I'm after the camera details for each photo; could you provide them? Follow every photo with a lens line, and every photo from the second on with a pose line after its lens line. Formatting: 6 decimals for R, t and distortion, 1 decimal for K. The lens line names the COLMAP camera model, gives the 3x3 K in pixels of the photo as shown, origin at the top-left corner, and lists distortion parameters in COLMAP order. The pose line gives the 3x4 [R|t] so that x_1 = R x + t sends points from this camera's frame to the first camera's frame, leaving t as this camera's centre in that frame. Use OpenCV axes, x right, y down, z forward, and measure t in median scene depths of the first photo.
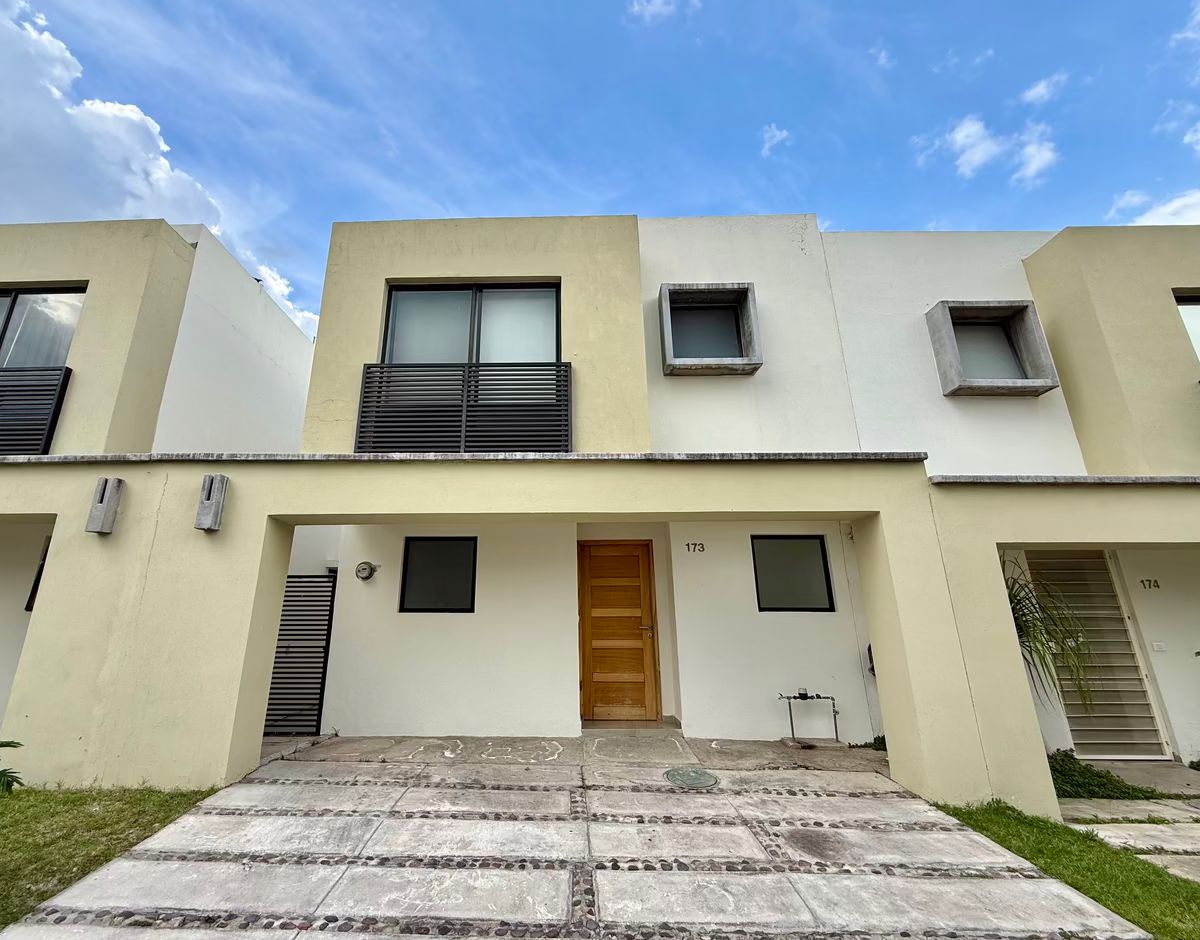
lens RADIAL K [[549.0, 0, 597.7], [0, 549.0, 456.5], [0, 0, 1]] dist [0.000939, -0.000134]
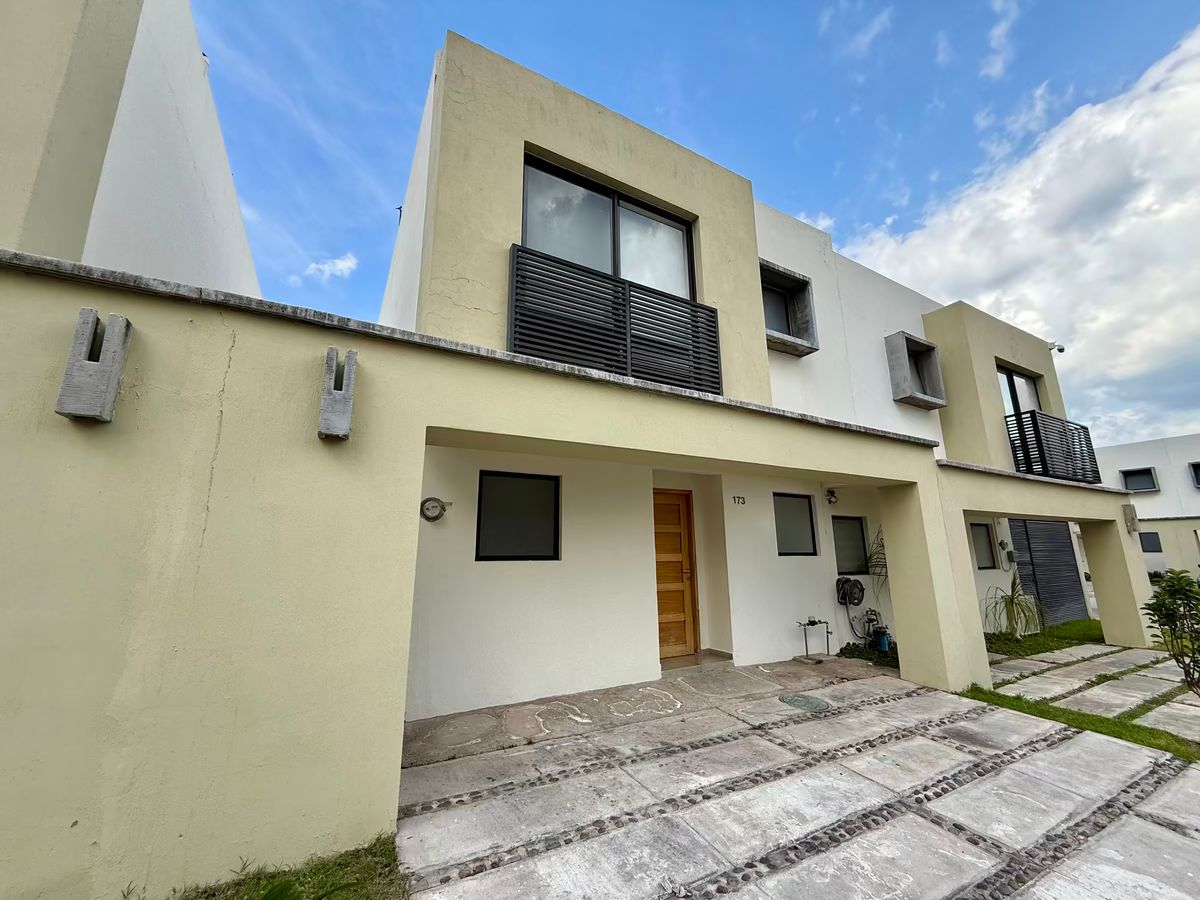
lens RADIAL K [[477.1, 0, 596.3], [0, 477.1, 450.2], [0, 0, 1]] dist [0.000137, -0.000002]
pose [[0.860163, 0.101523, 0.499813, -0.772885], [-0.138313, 0.989697, 0.037002, 0.092845], [-0.490907, -0.100959, 0.865342, 0.419110]]
